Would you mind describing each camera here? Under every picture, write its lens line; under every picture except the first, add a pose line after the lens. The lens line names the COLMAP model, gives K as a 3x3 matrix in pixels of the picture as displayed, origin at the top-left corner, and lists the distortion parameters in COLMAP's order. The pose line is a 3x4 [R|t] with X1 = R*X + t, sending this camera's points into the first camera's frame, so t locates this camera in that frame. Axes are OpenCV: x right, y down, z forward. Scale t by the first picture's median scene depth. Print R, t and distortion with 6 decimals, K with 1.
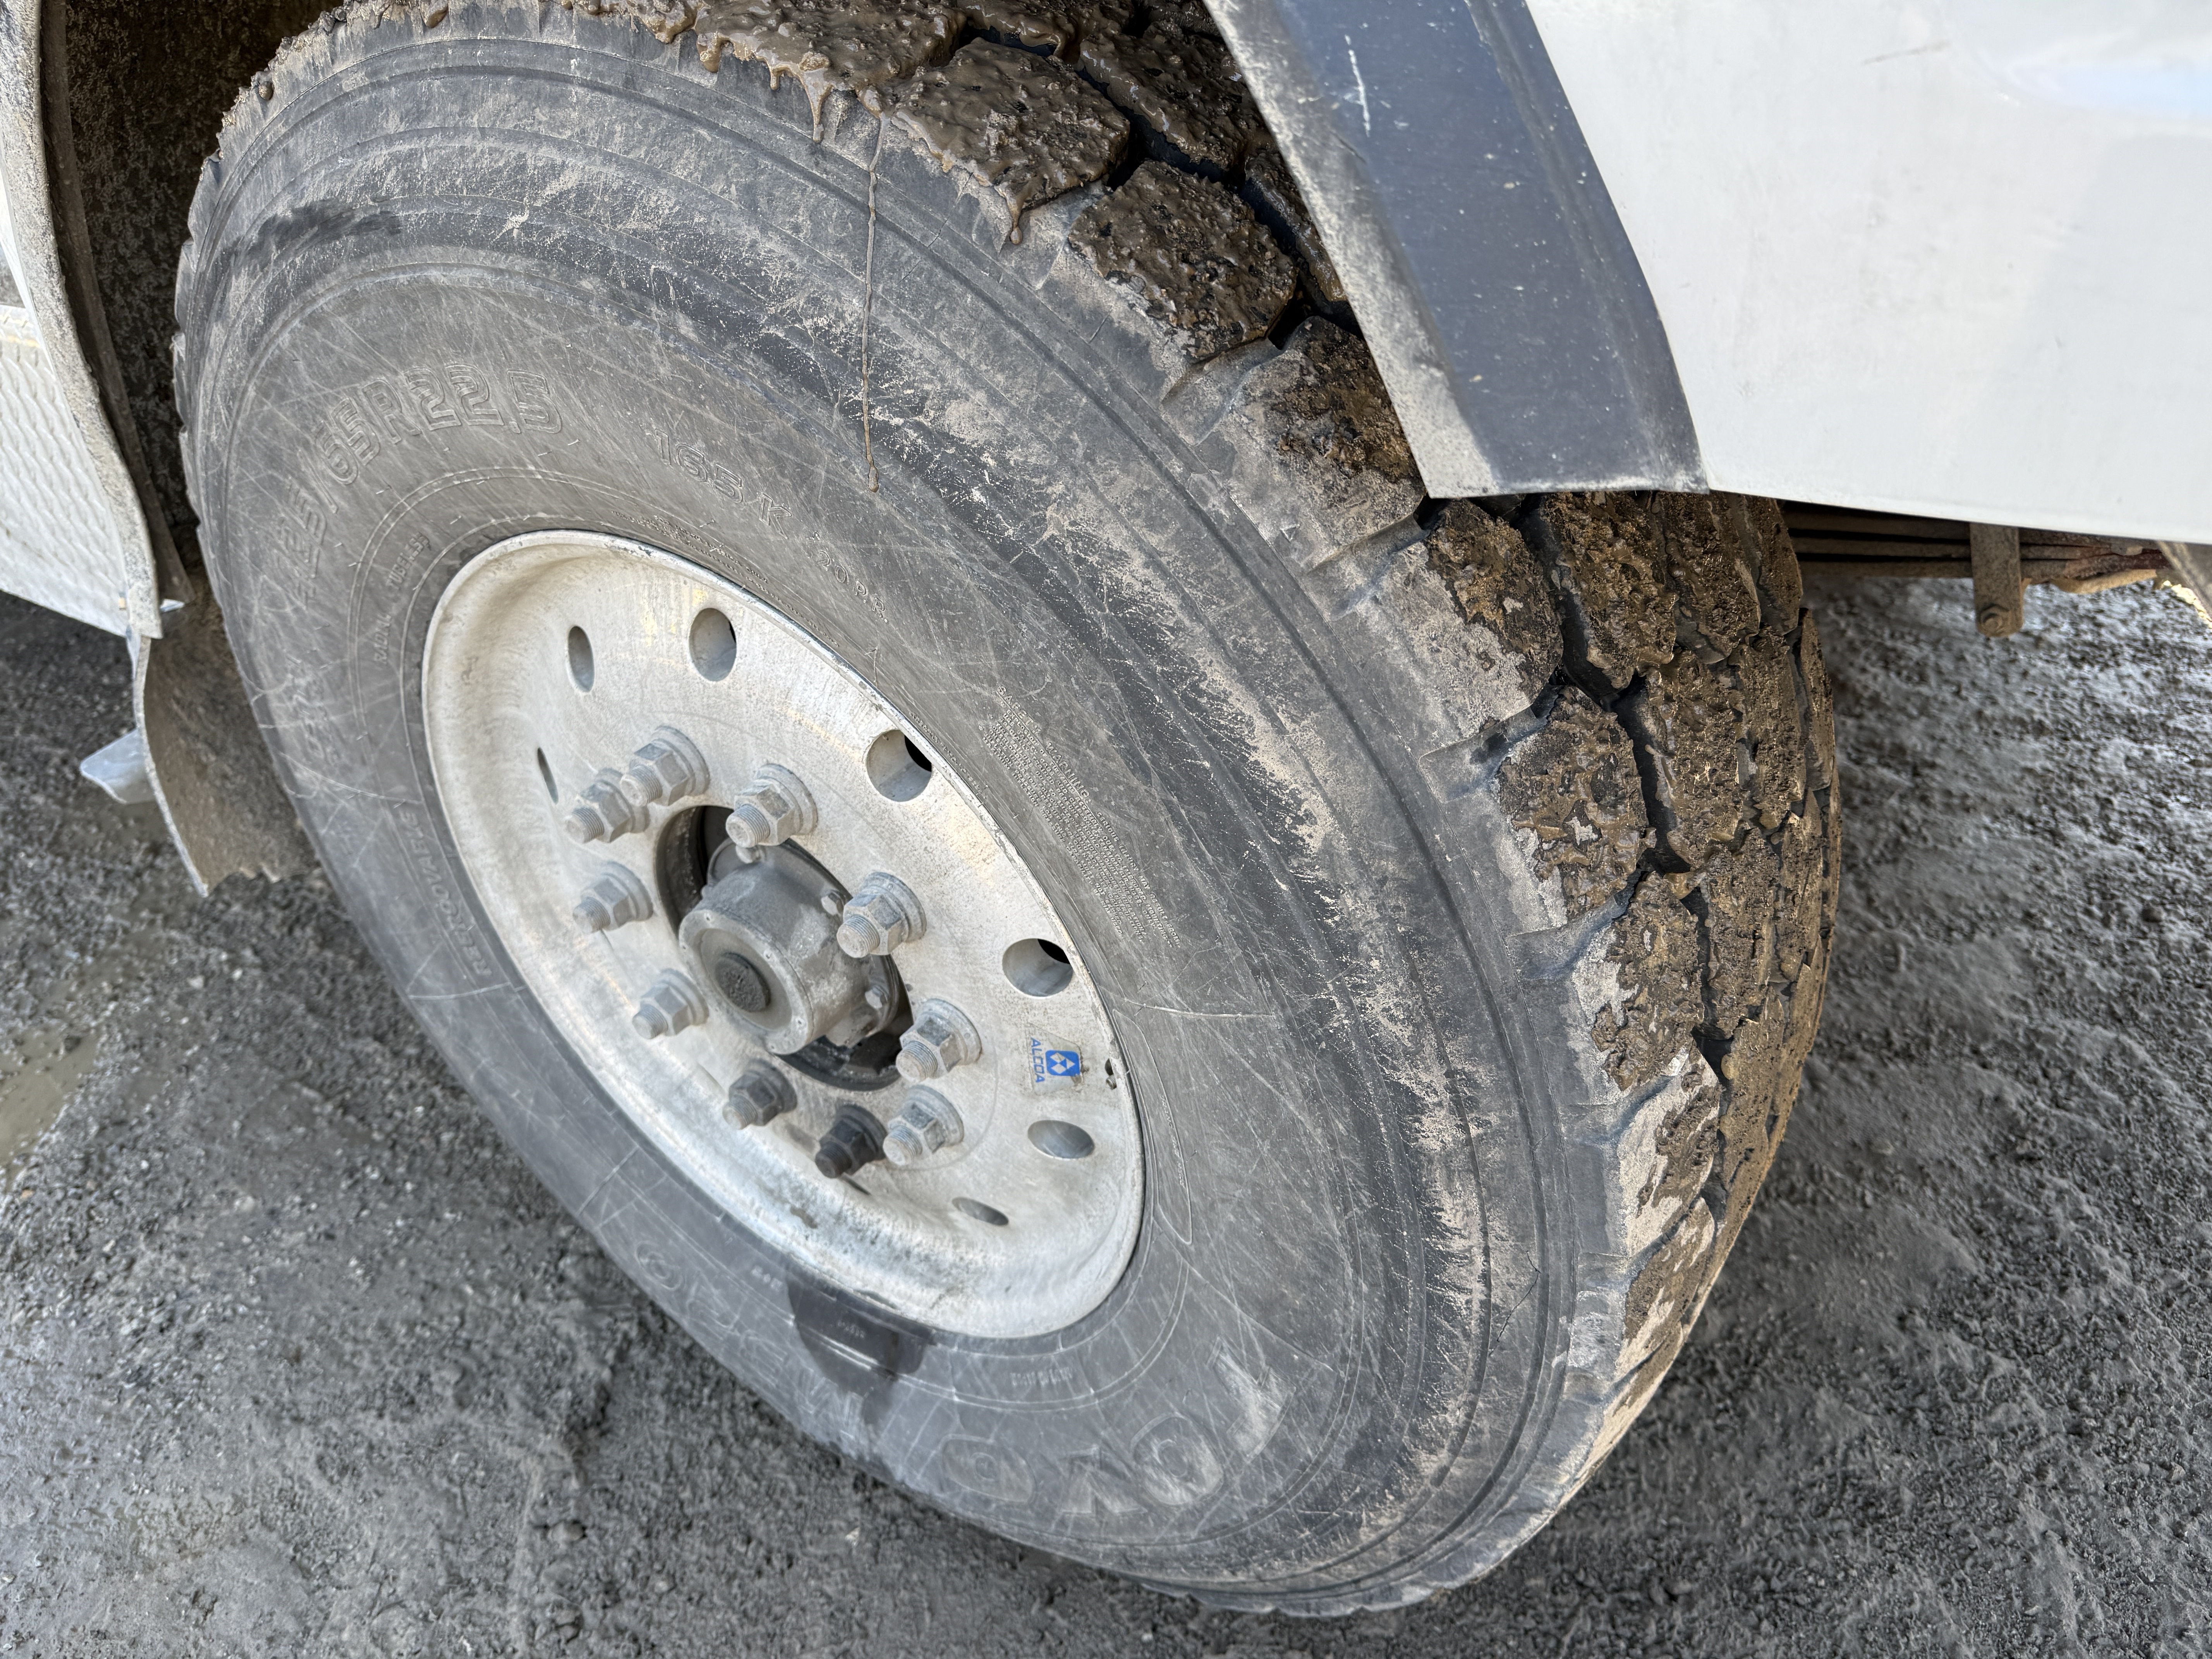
lens RADIAL K [[1522.2, 0, 1100.6], [0, 1522.2, 835.0], [0, 0, 1]] dist [-0.020235, -0.005050]
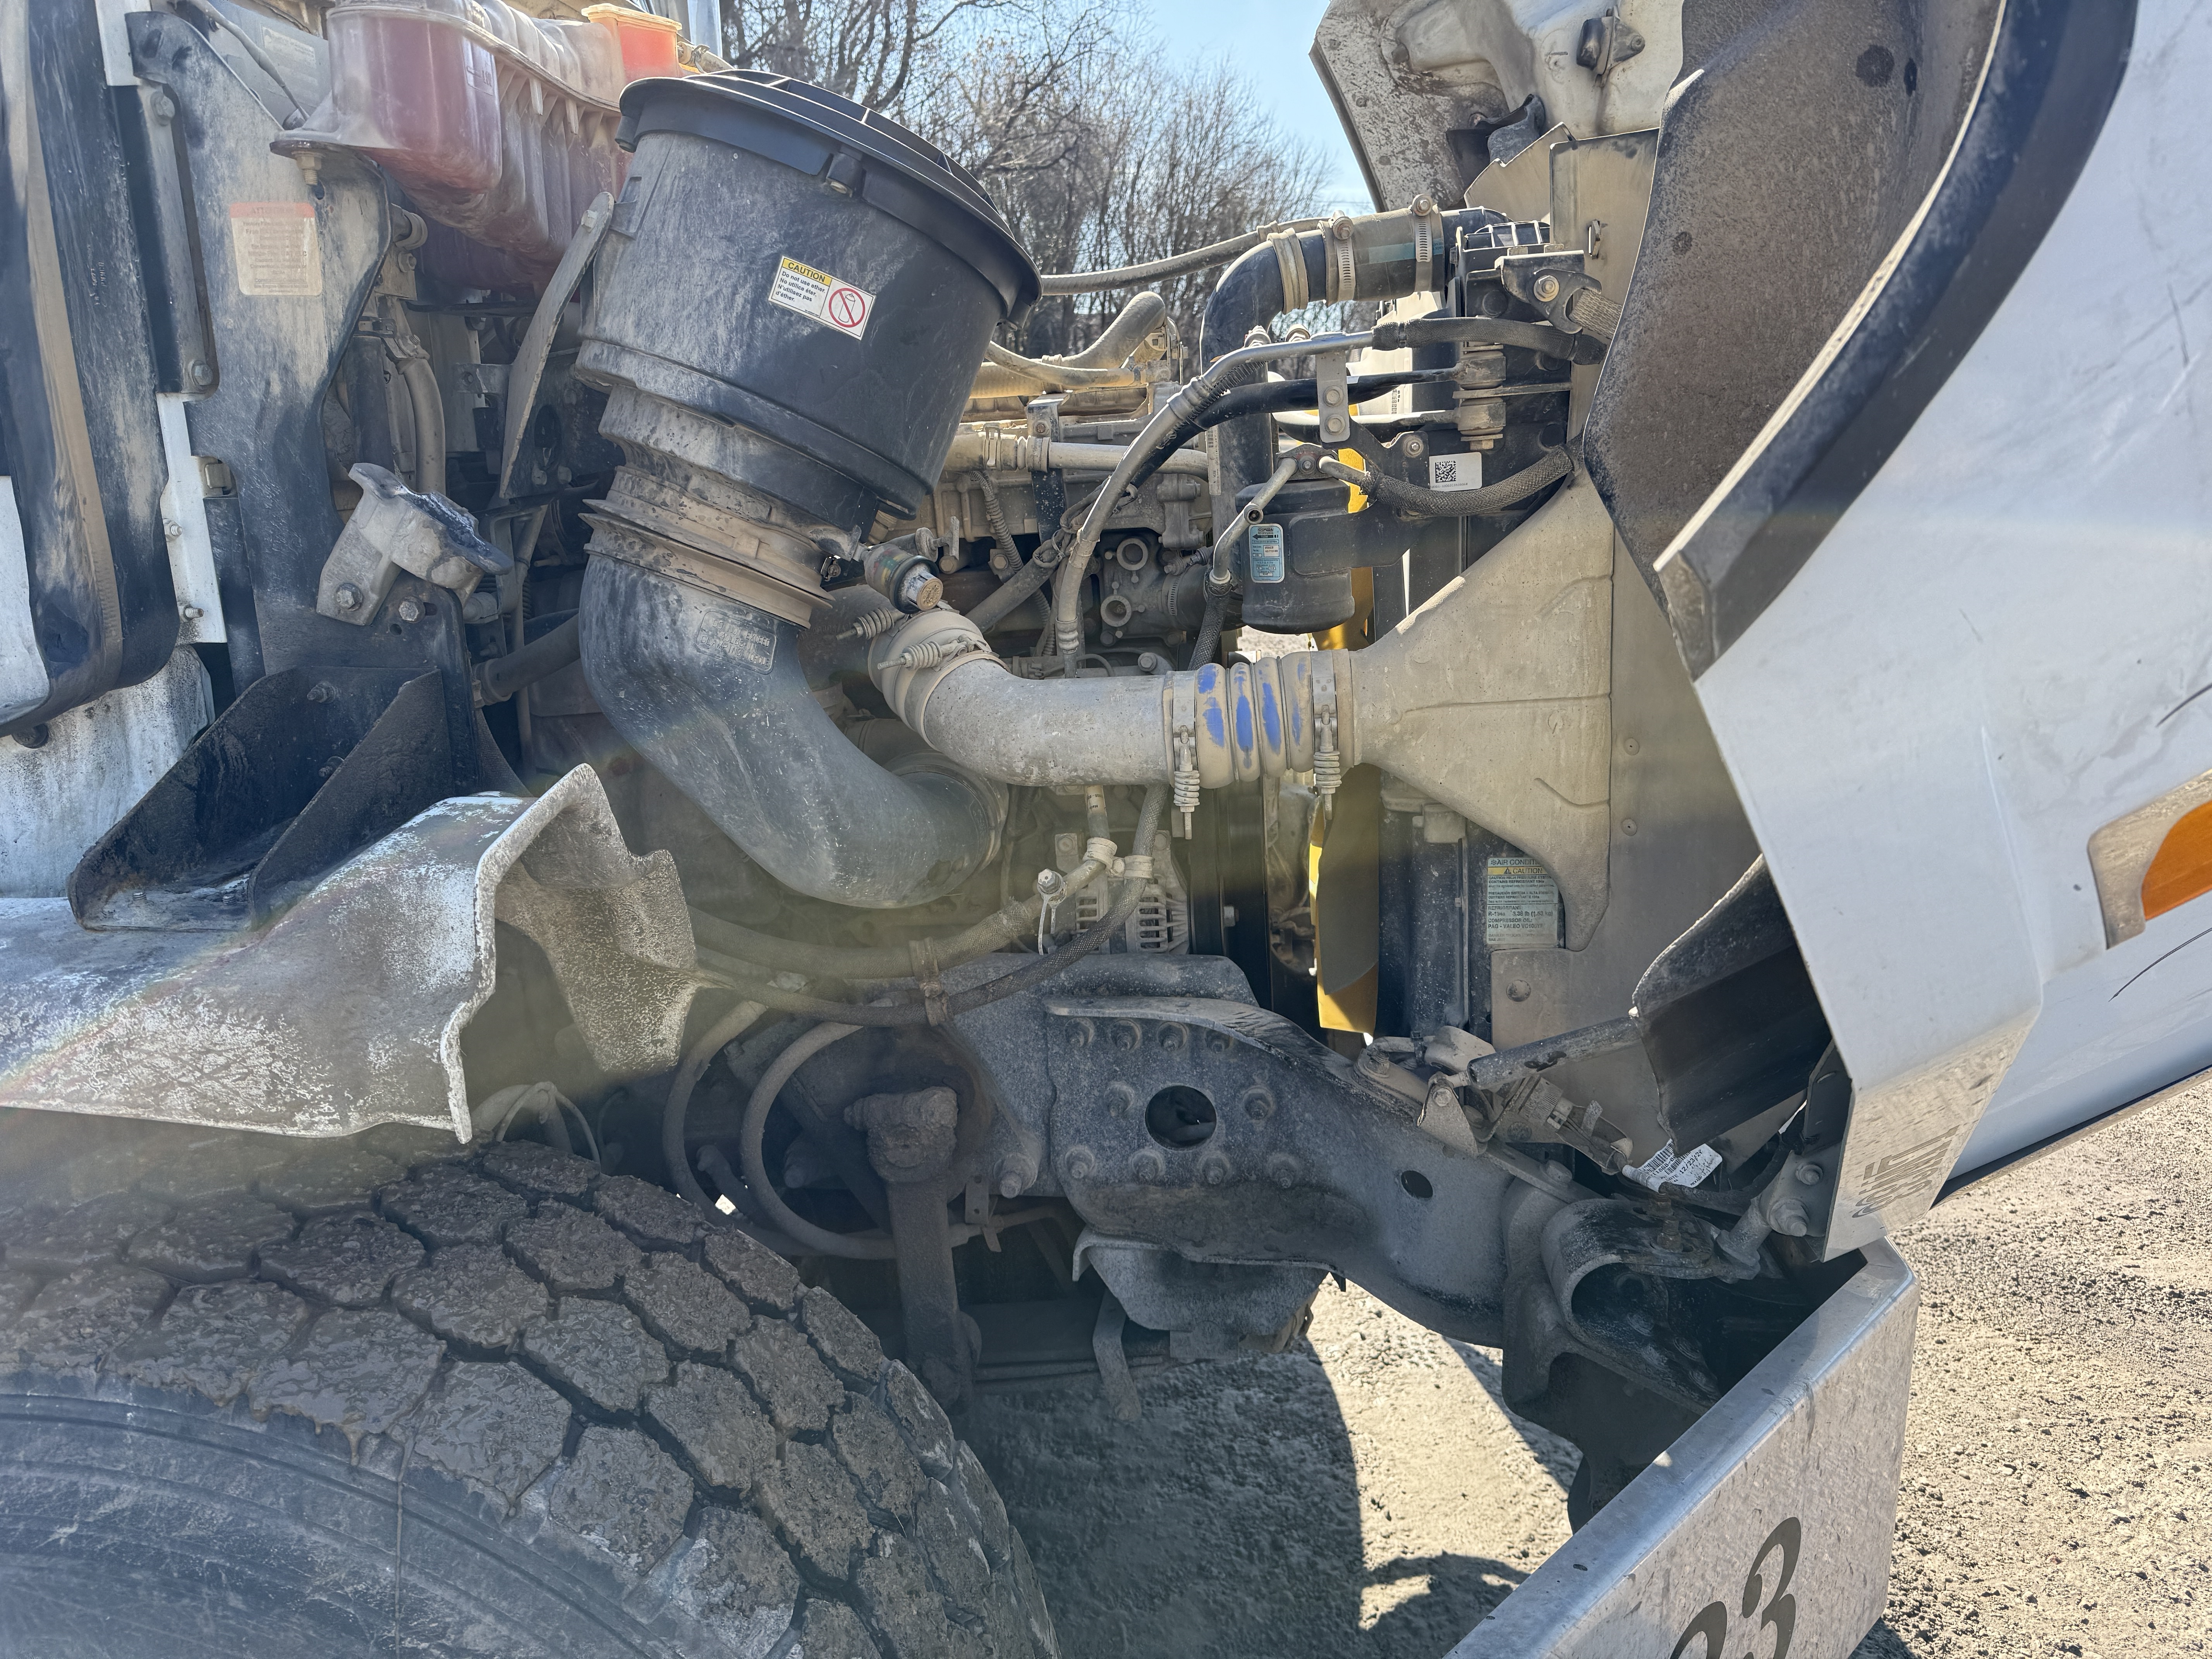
lens RADIAL K [[1522.2, 0, 1101.9], [0, 1522.2, 824.3], [0, 0, 1]] dist [-0.020235, -0.005050]
pose [[0.861195, -0.040512, 0.506657, -0.258113], [0.229820, 0.920137, -0.317065, -0.370116], [-0.453349, 0.389495, 0.801728, -0.689069]]
